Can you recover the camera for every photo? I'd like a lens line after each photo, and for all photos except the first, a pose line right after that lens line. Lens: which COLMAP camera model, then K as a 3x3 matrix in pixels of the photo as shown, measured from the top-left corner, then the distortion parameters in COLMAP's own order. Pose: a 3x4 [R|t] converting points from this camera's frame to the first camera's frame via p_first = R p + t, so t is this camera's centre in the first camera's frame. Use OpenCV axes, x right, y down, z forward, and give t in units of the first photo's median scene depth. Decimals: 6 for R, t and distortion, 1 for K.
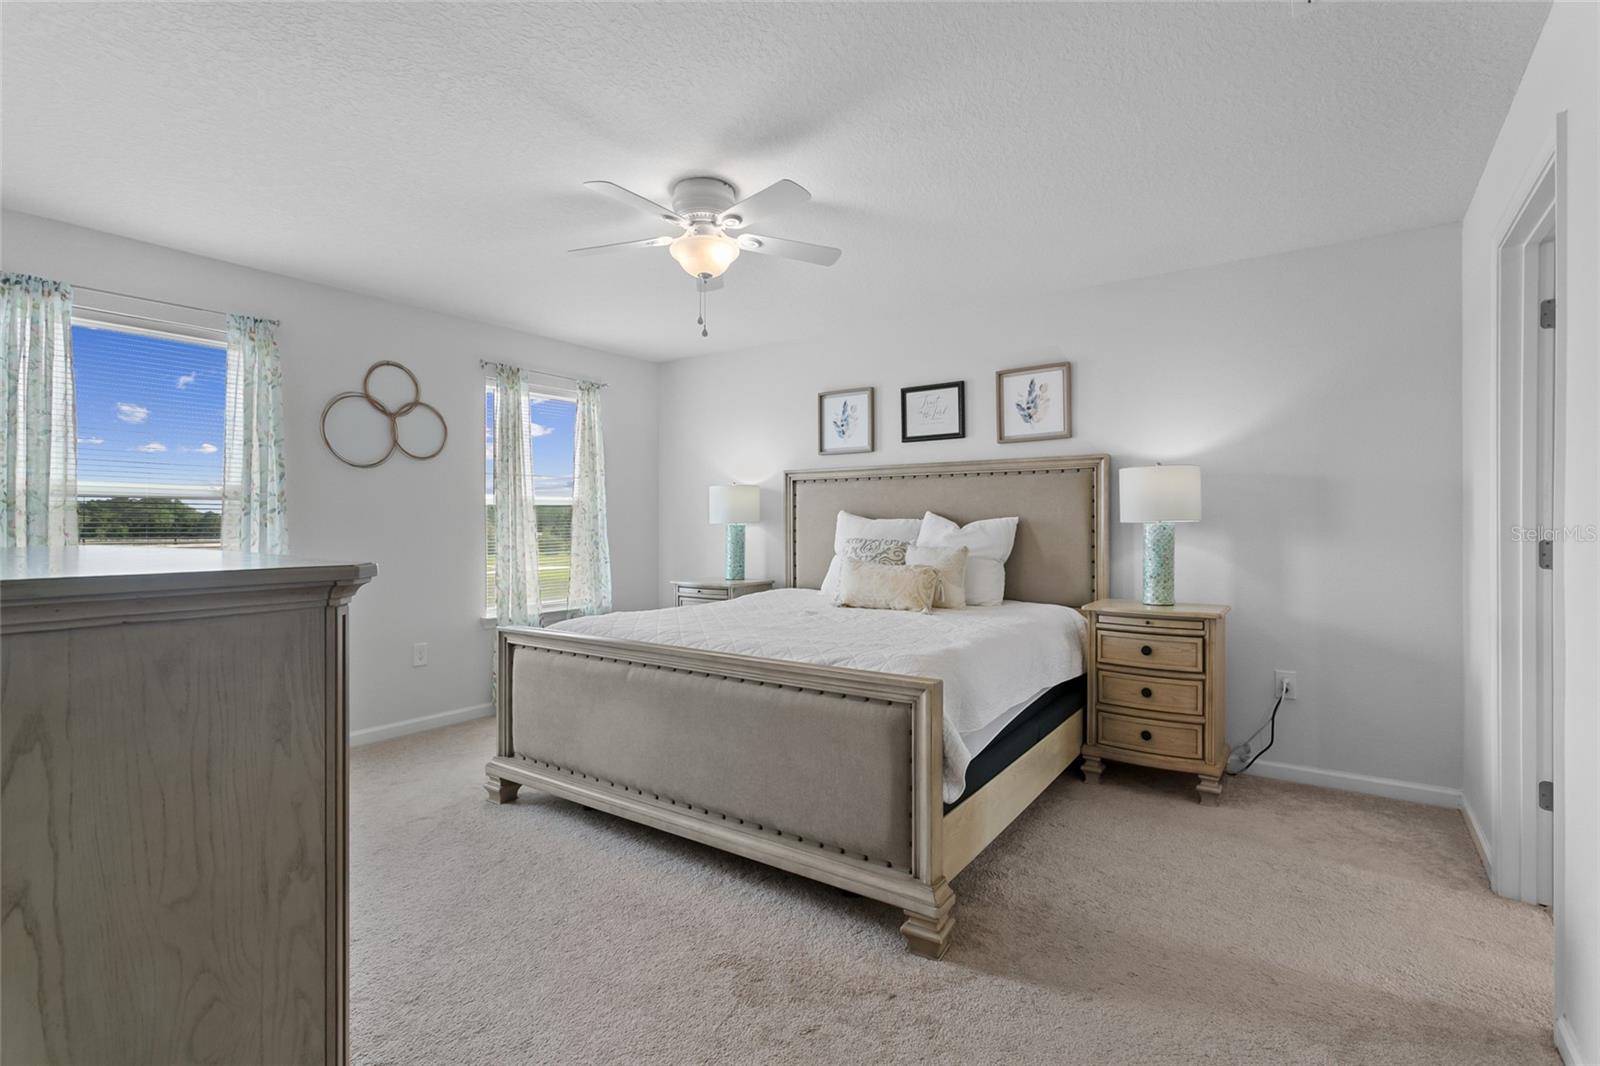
lens RADIAL K [[755.1, 0, 792.9], [0, 755.1, 524.5], [0, 0, 1]] dist [-0.003711, 0.004262]
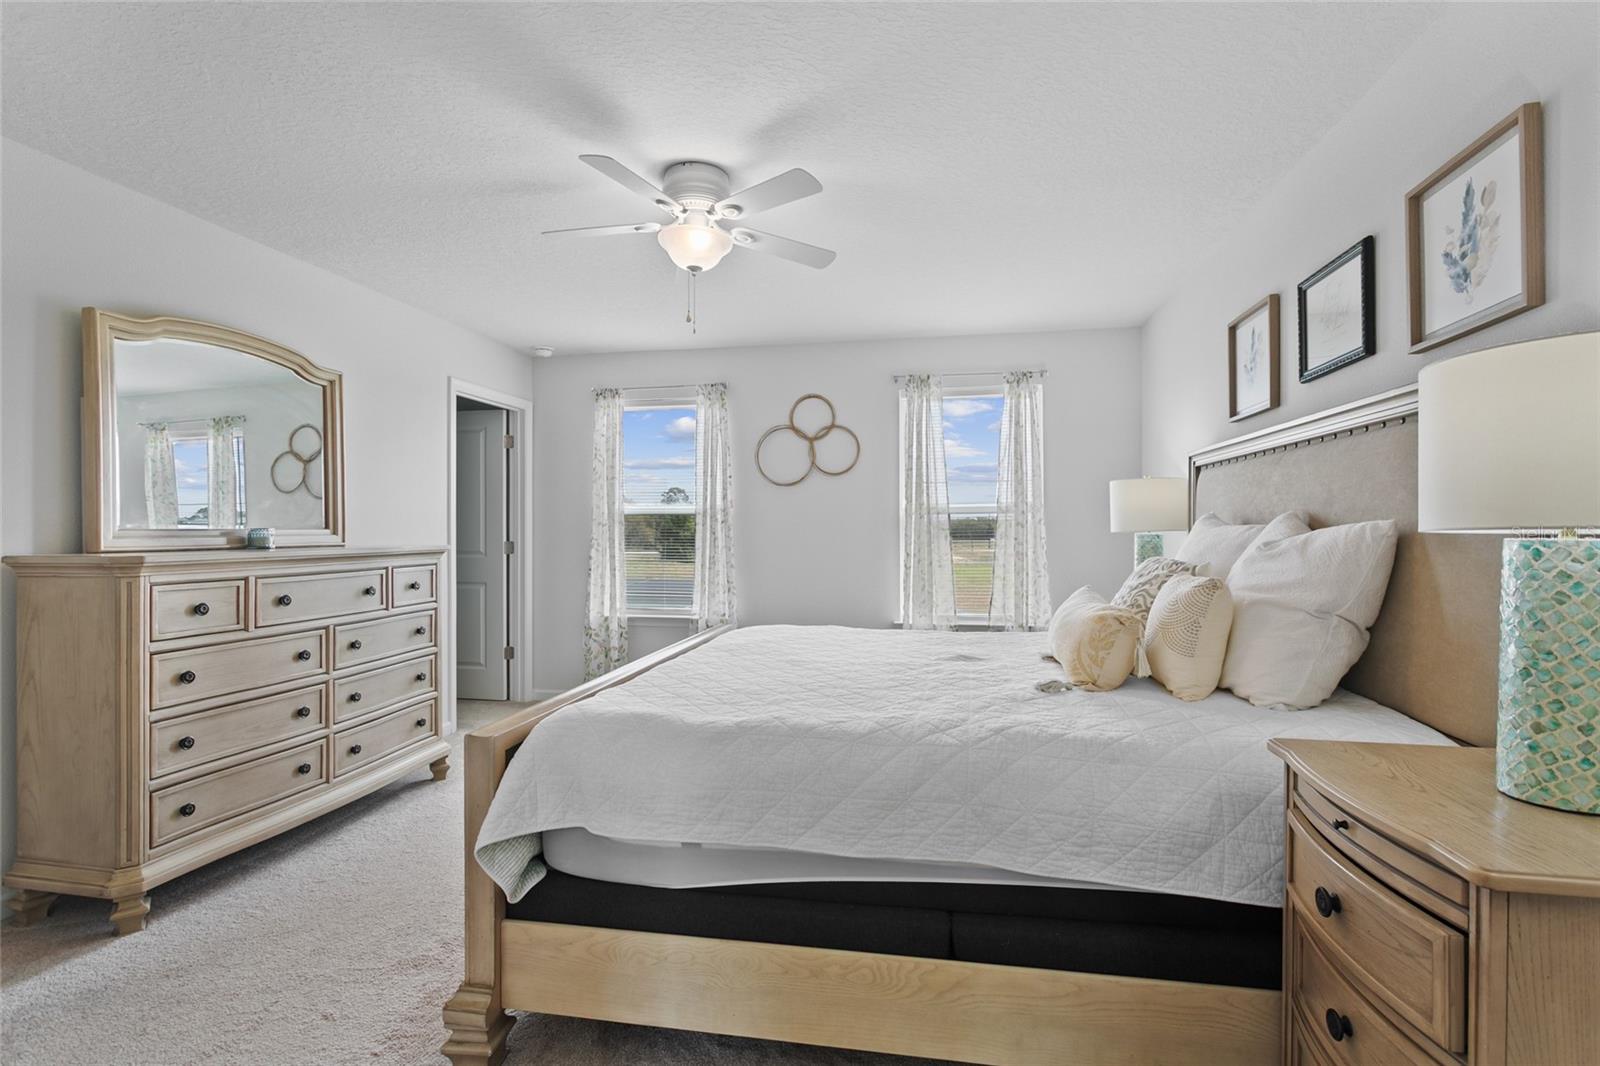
lens RADIAL K [[755.1, 0, 802.2], [0, 755.1, 534.2], [0, 0, 1]] dist [-0.003711, 0.004262]
pose [[0.417328, 0.005119, -0.908742, 0.529746], [0.000988, 0.999981, 0.006087, -0.004544], [0.908755, -0.003438, 0.417315, 0.489321]]
